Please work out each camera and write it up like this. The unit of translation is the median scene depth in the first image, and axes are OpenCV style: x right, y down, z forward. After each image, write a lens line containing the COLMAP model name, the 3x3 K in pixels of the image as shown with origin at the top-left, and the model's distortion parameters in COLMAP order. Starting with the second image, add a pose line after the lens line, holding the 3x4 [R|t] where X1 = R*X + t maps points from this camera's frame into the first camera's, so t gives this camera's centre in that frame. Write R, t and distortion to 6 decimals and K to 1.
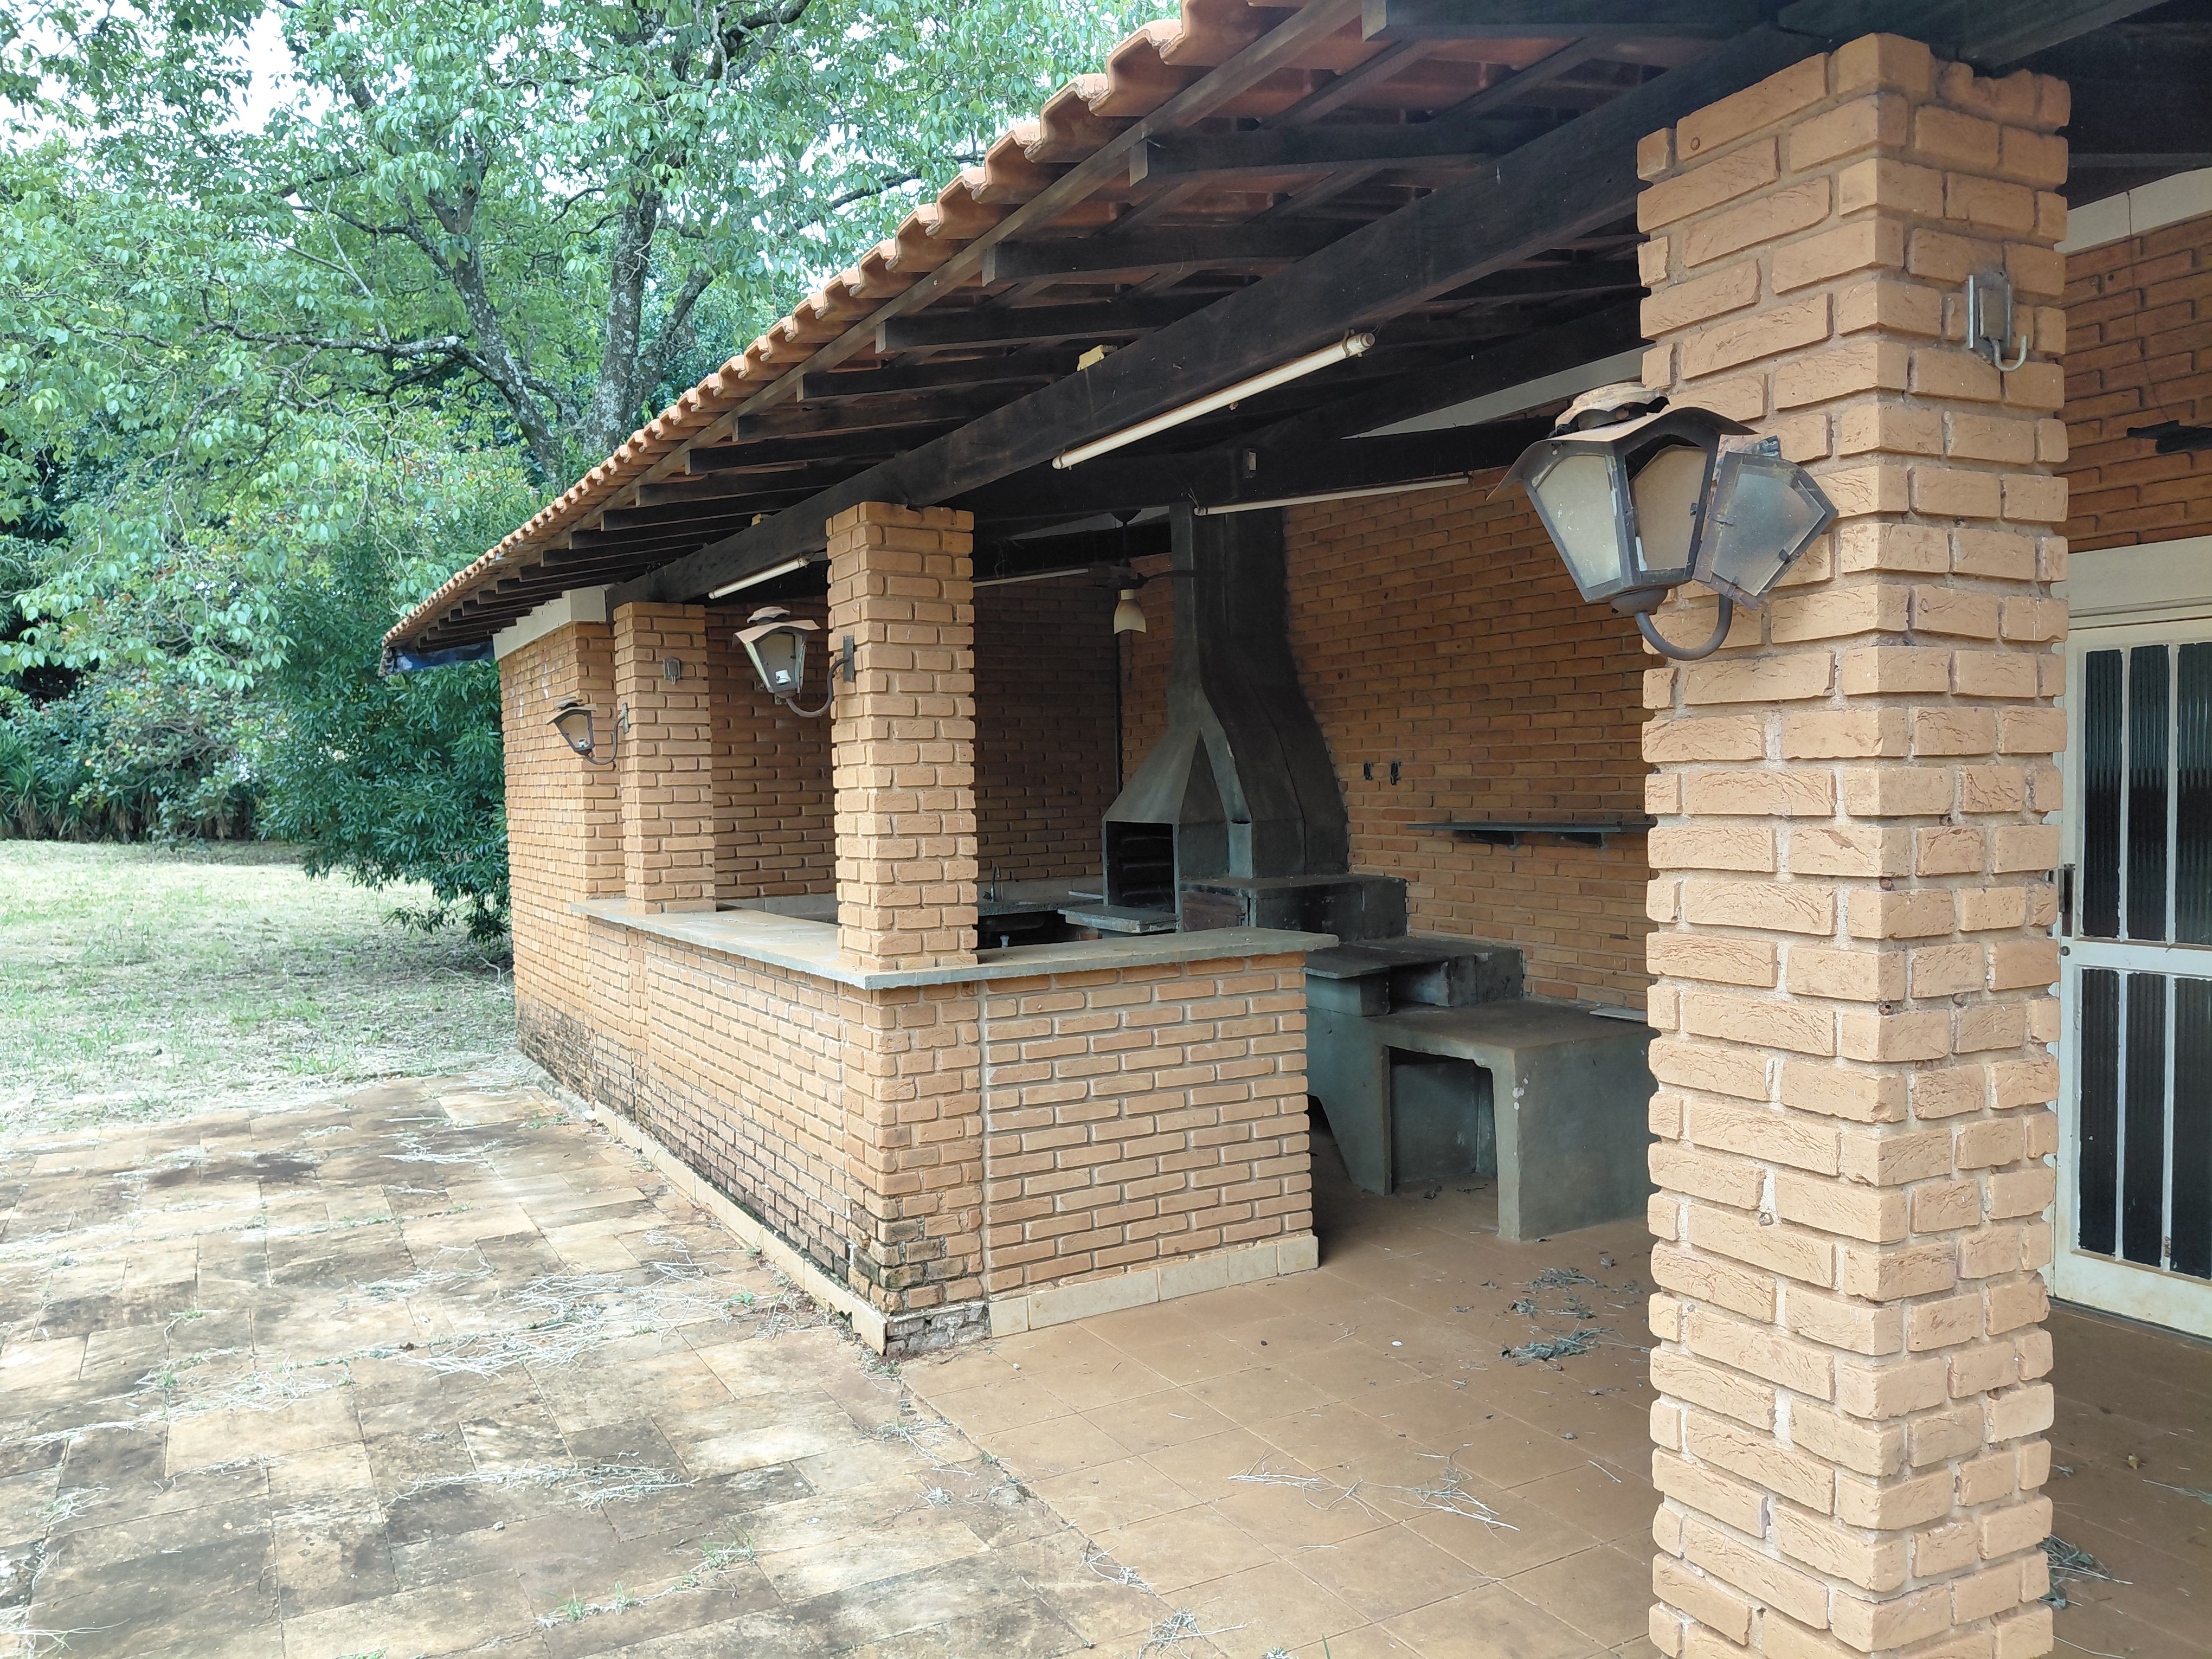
lens RADIAL K [[1627.4, 0, 1104.6], [0, 1627.4, 830.9], [0, 0, 1]] dist [0.015167, -0.010611]
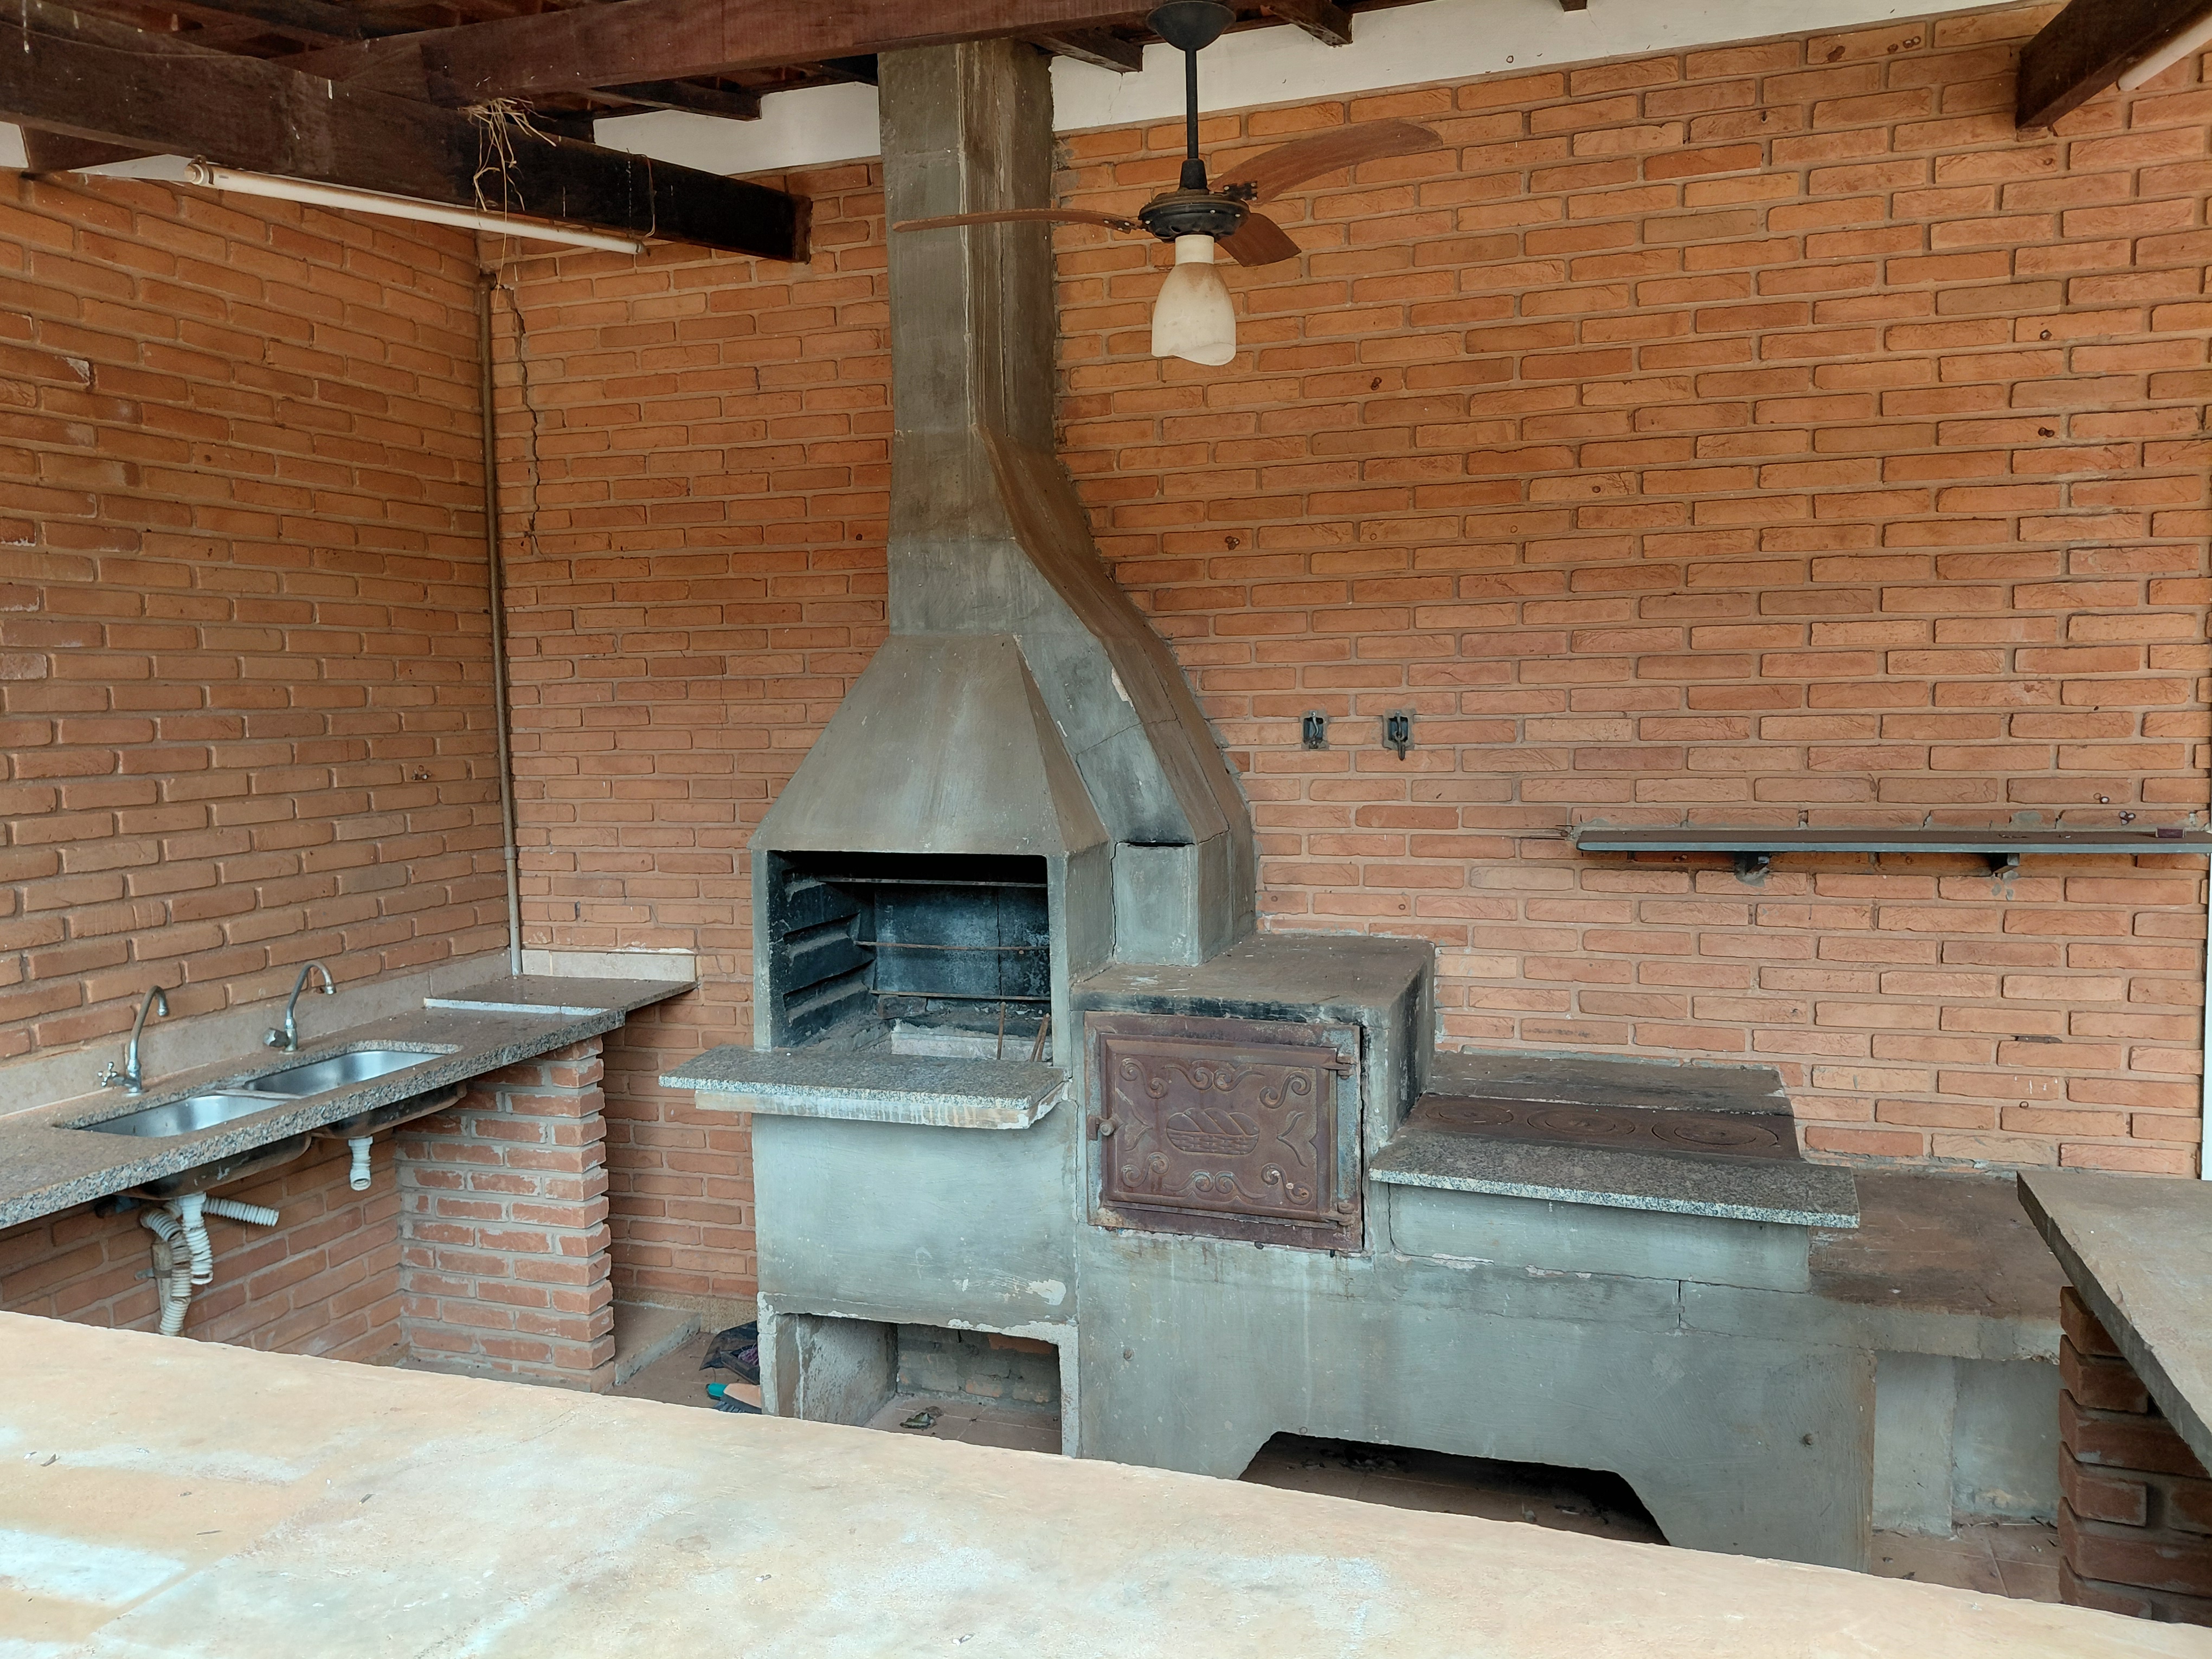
lens RADIAL K [[1627.4, 0, 1109.1], [0, 1627.4, 835.2], [0, 0, 1]] dist [0.015167, -0.010611]
pose [[0.733117, -0.041651, 0.678826, -0.244099], [0.024037, 0.999086, 0.035343, -0.025329], [-0.679677, -0.009594, 0.733449, 0.709102]]
